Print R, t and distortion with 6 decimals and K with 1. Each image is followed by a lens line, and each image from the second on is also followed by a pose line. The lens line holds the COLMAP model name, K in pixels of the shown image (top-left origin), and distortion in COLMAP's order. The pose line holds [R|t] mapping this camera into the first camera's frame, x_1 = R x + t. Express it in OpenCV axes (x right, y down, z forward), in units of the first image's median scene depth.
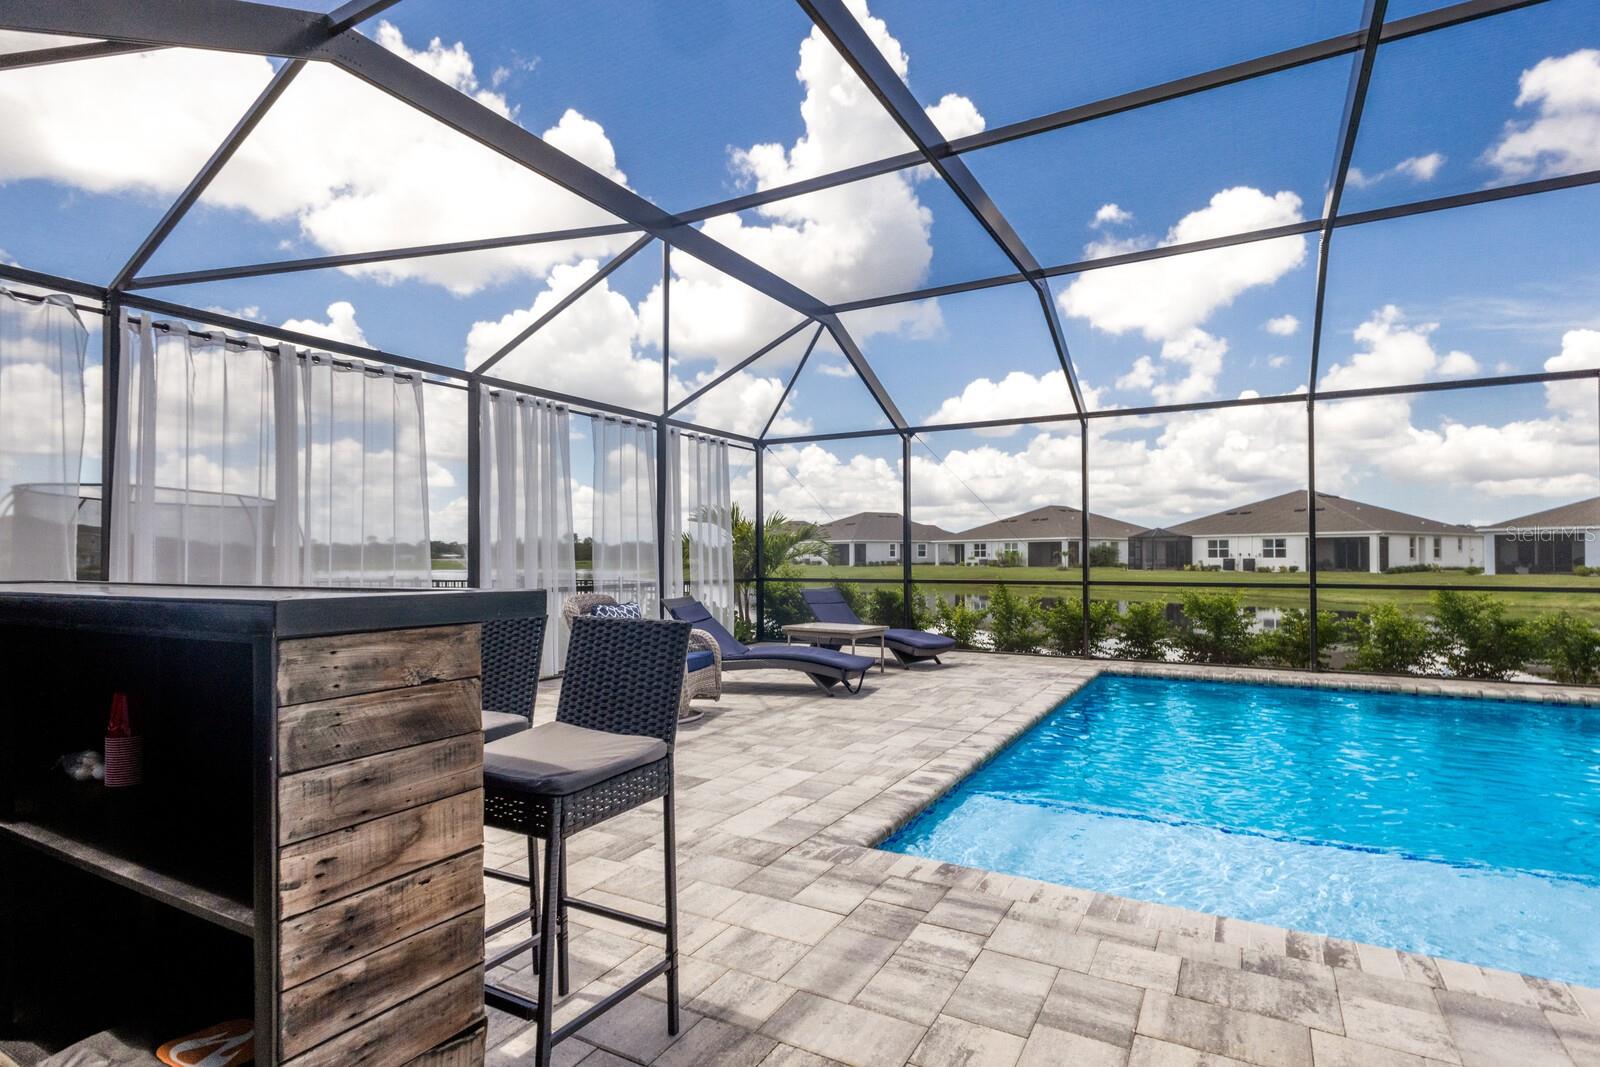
lens RADIAL K [[814.6, 0, 790.8], [0, 814.6, 542.8], [0, 0, 1]] dist [0.003726, -0.001092]
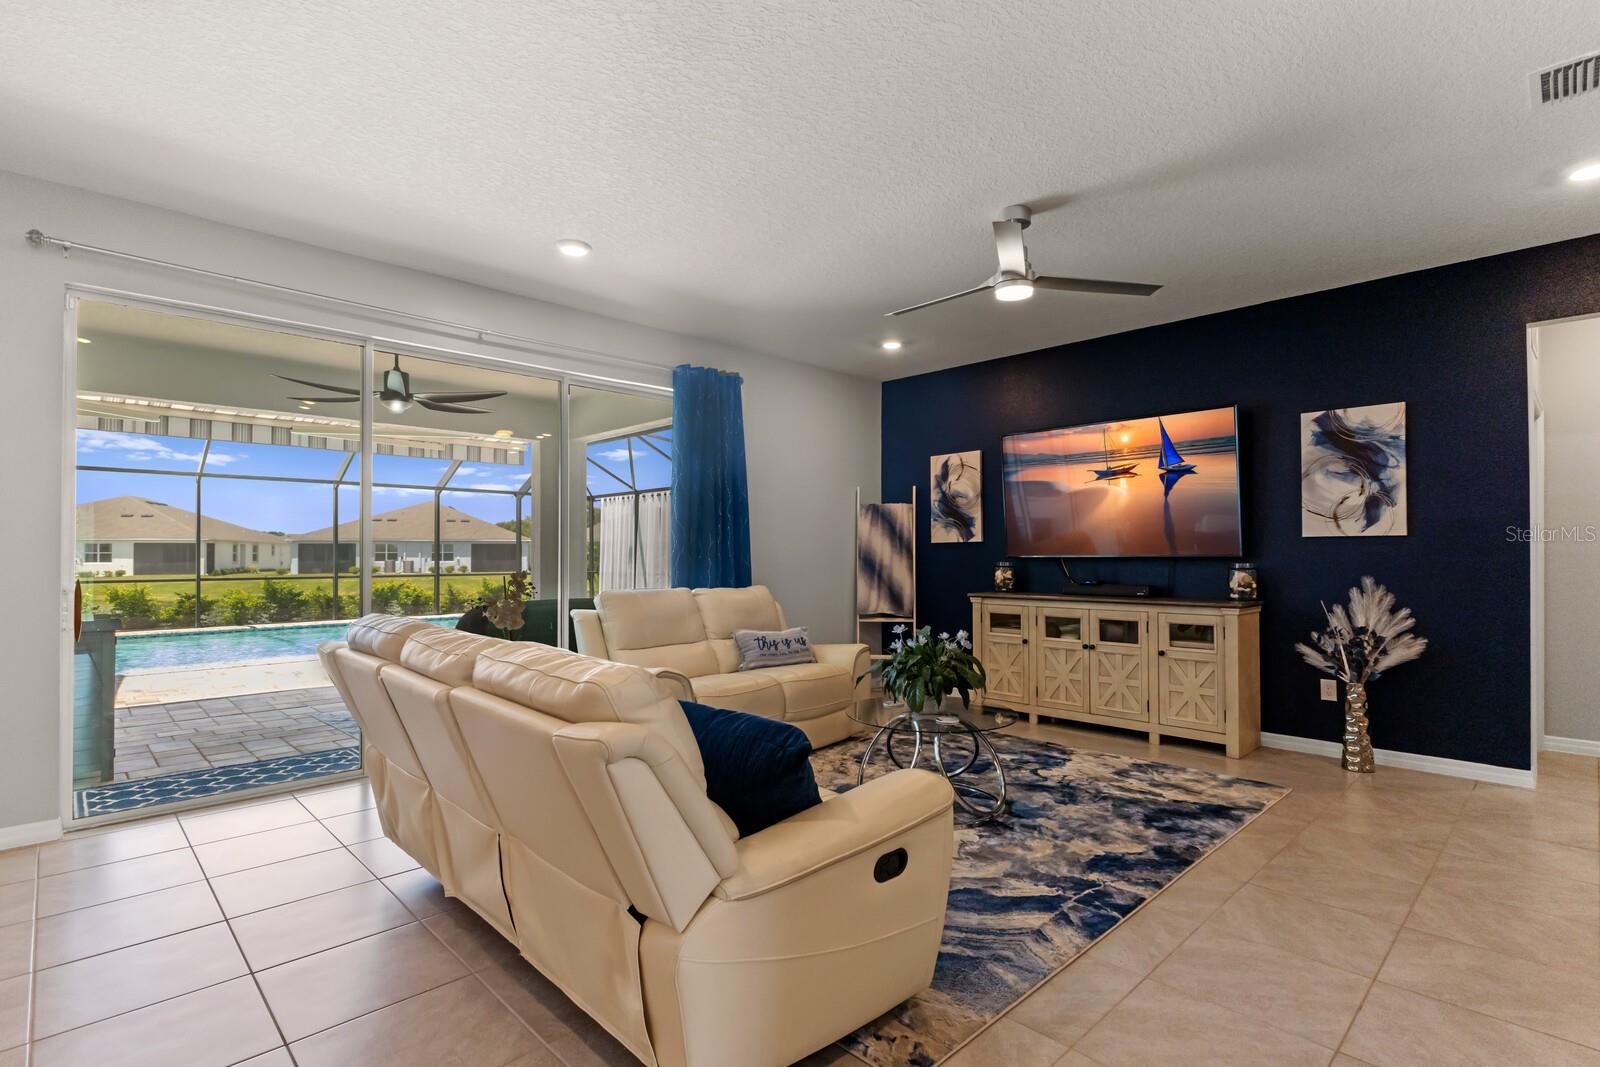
lens RADIAL K [[764.1, 0, 798.7], [0, 764.1, 538.7], [0, 0, 1]] dist [0.000228, 0.000023]
pose [[0.277699, 0.022373, 0.960408, -0.565519], [-0.012185, 0.999730, -0.019766, -0.019001], [-0.960591, -0.006213, 0.277897, -0.680798]]
